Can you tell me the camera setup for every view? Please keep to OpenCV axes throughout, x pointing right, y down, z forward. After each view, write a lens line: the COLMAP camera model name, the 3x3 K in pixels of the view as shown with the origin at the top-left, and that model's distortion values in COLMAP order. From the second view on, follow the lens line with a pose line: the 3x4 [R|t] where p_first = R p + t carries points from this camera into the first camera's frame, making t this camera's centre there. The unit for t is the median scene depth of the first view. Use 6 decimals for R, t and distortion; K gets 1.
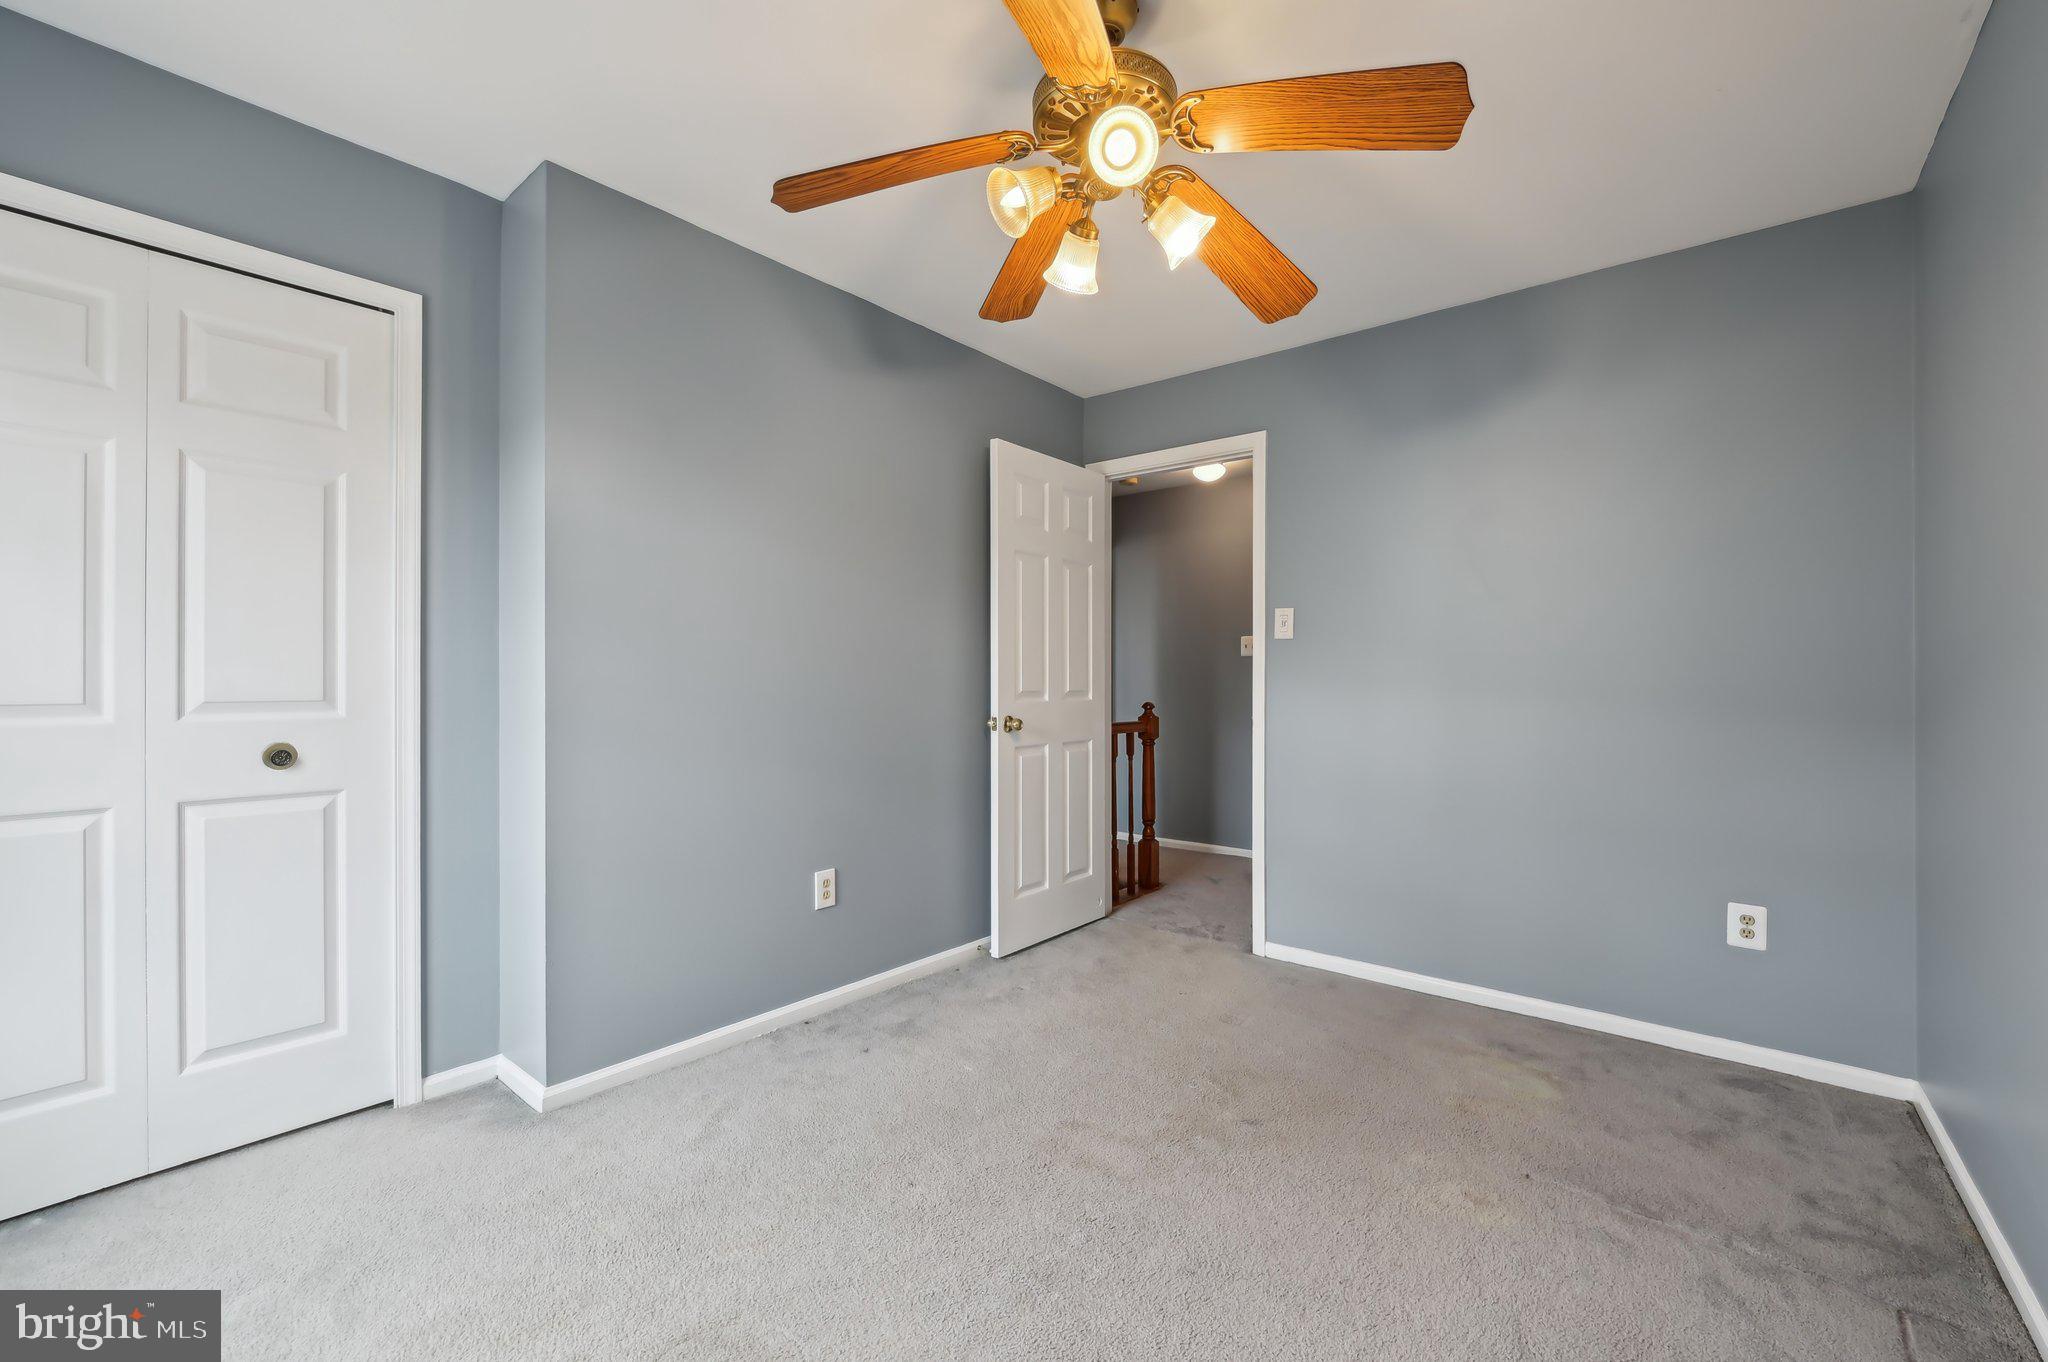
lens RADIAL K [[815.8, 0, 1036.8], [0, 815.8, 686.9], [0, 0, 1]] dist [0.002167, 0.000004]
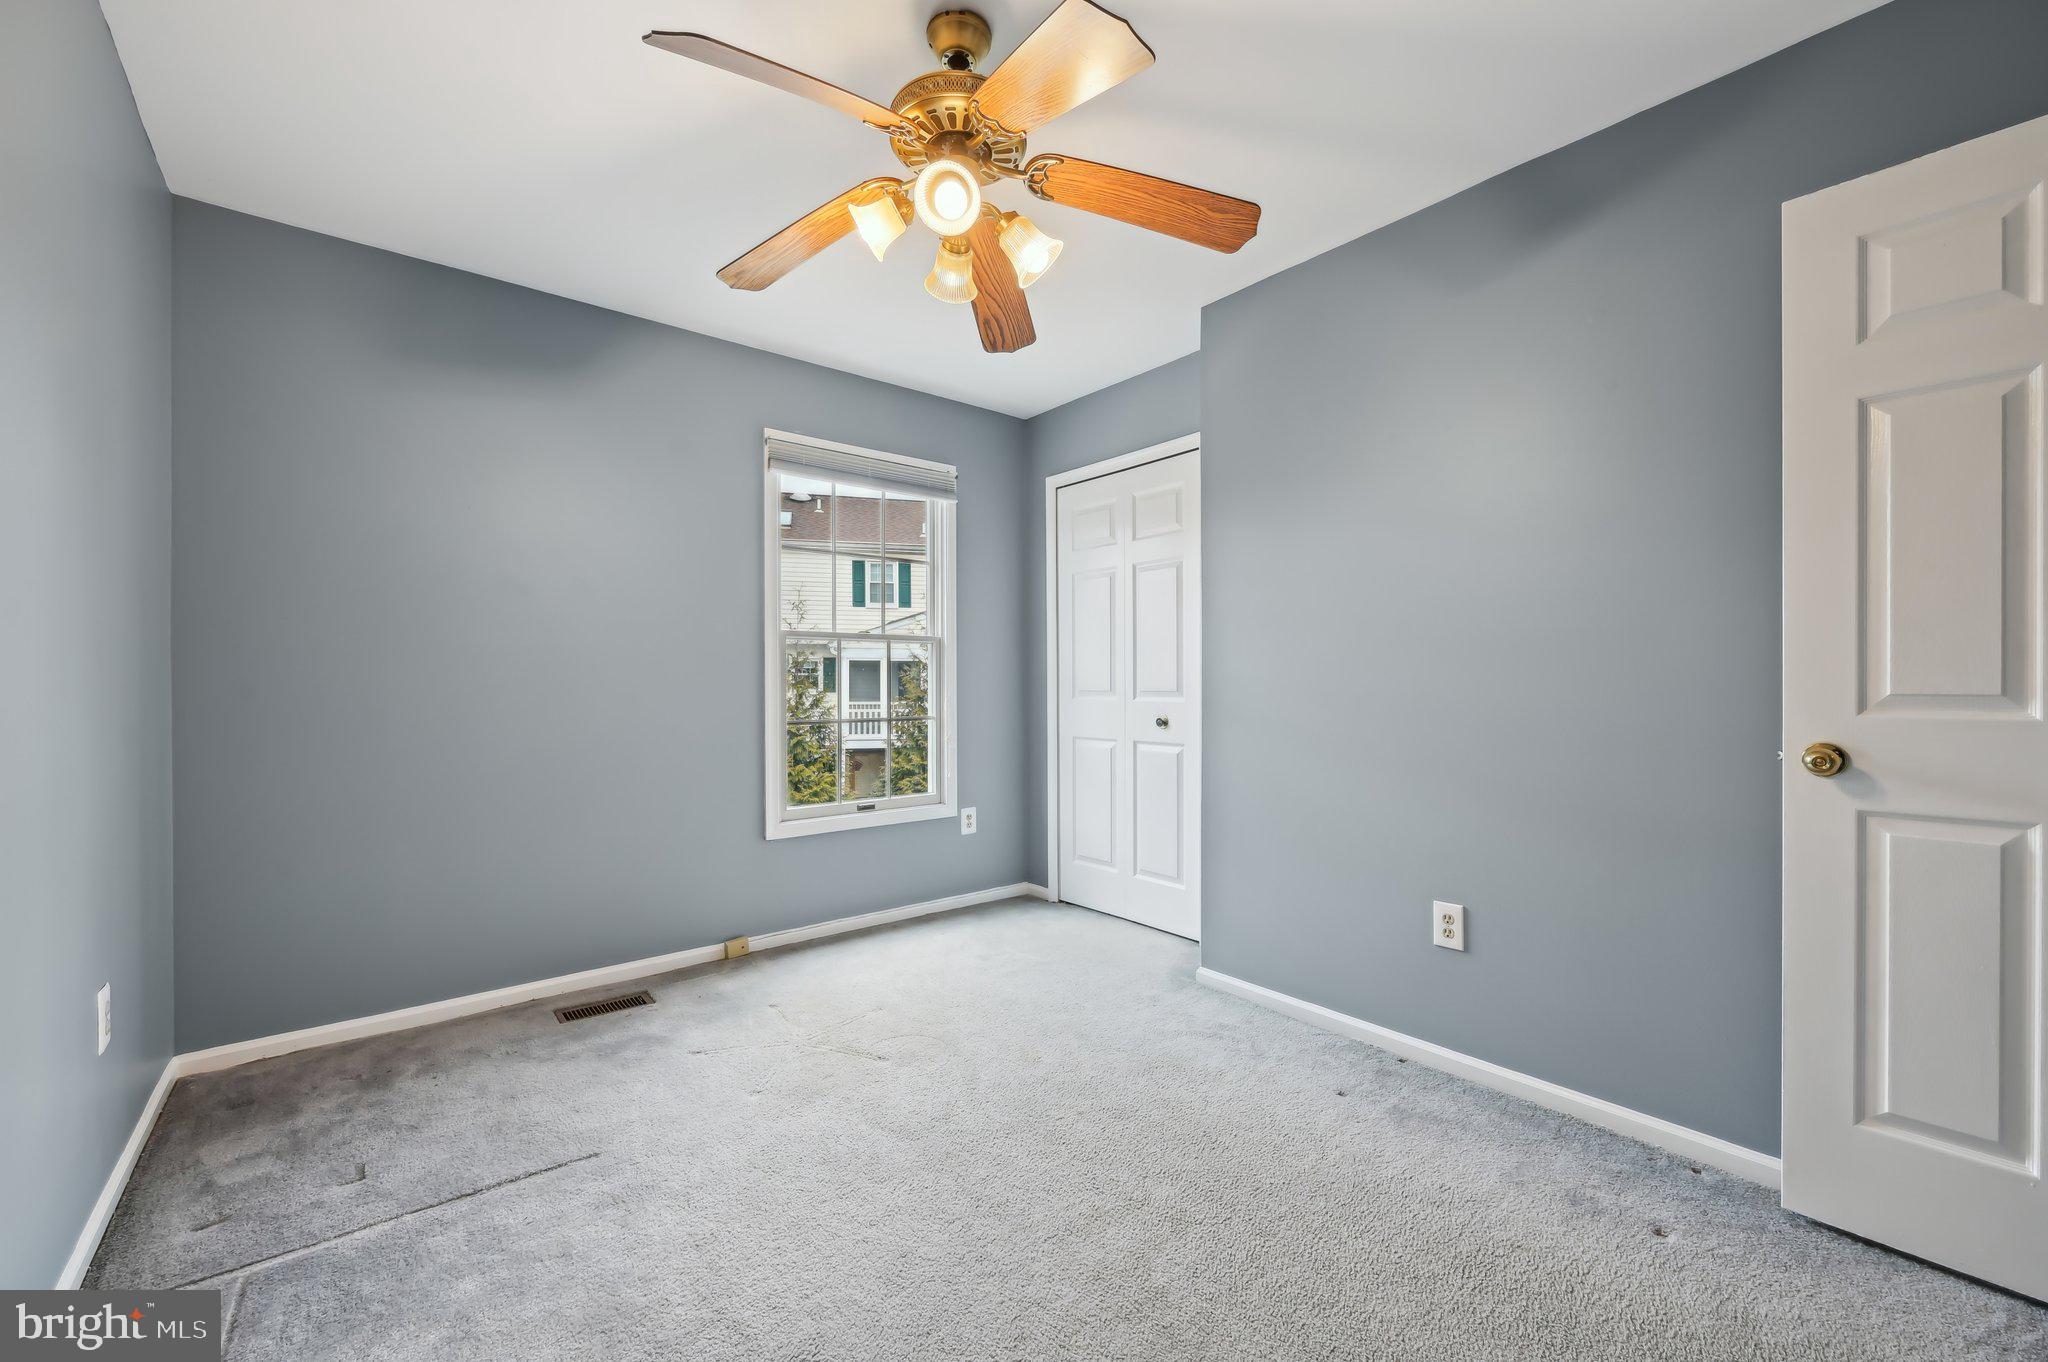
lens RADIAL K [[815.8, 0, 1036.8], [0, 815.8, 686.9], [0, 0, 1]] dist [0.002167, 0.000004]
pose [[-0.172590, 0.006832, -0.984970, 0.646759], [0.003609, 0.999974, 0.006303, -0.002864], [0.984987, -0.002466, -0.172610, 0.746625]]
